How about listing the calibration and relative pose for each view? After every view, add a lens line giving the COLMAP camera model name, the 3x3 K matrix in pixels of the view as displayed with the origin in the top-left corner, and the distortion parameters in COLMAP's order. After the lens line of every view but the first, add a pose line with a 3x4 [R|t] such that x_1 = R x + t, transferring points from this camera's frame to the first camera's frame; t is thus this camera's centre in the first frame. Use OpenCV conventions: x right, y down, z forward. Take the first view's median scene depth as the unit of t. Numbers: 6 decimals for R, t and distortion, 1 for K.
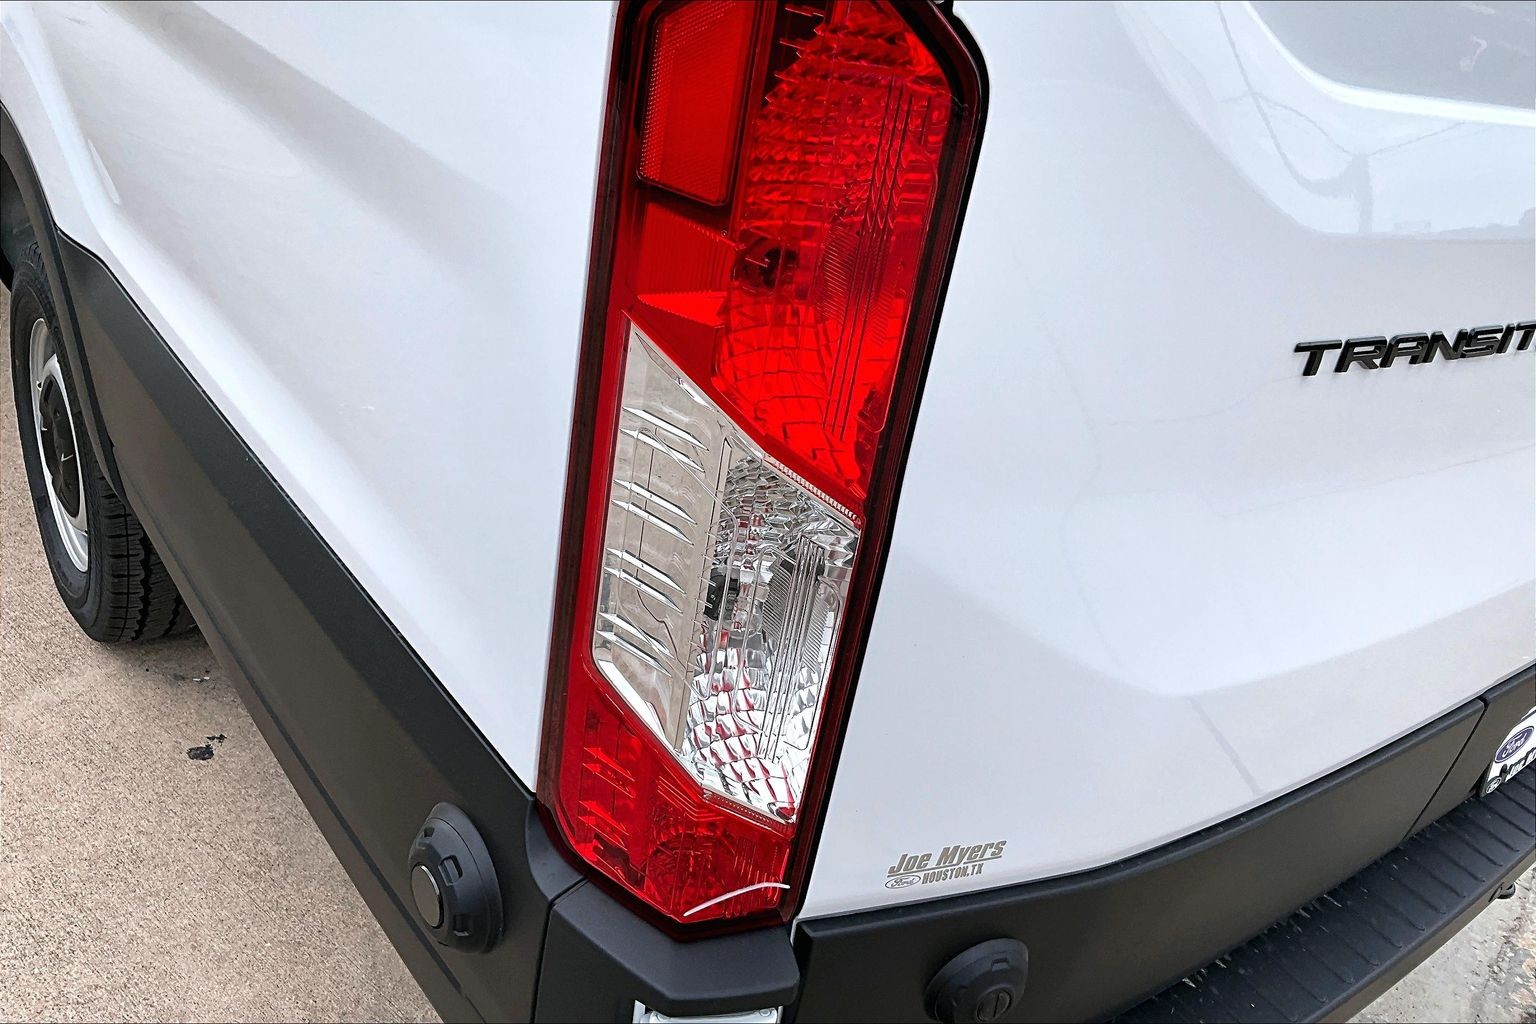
lens RADIAL K [[1277.9, 0, 768.0], [0, 1277.9, 512.0], [0, 0, 1]] dist [0.005847, 0.003256]
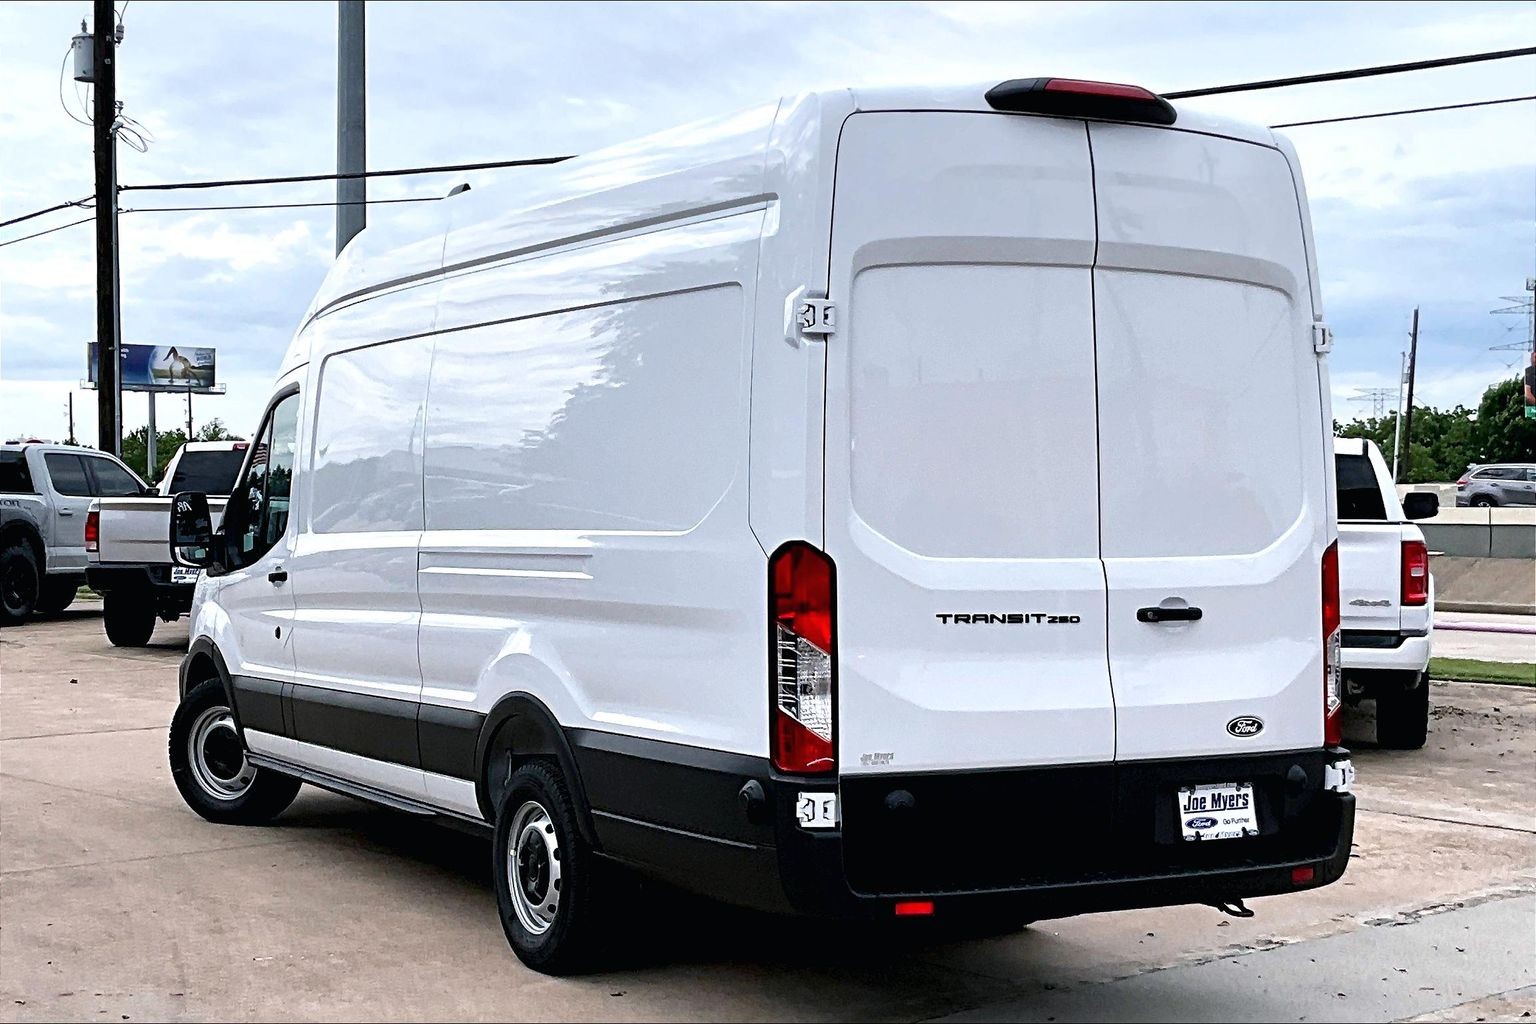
lens RADIAL K [[2503.8, 0, 768.0], [0, 2503.8, 512.0], [0, 0, 1]] dist [0.010272, -0.049473]
pose [[0.974659, -0.170760, -0.144504, 1.066677], [0.082840, 0.875576, -0.475924, 3.279651], [0.207793, 0.451893, 0.867534, -6.103220]]
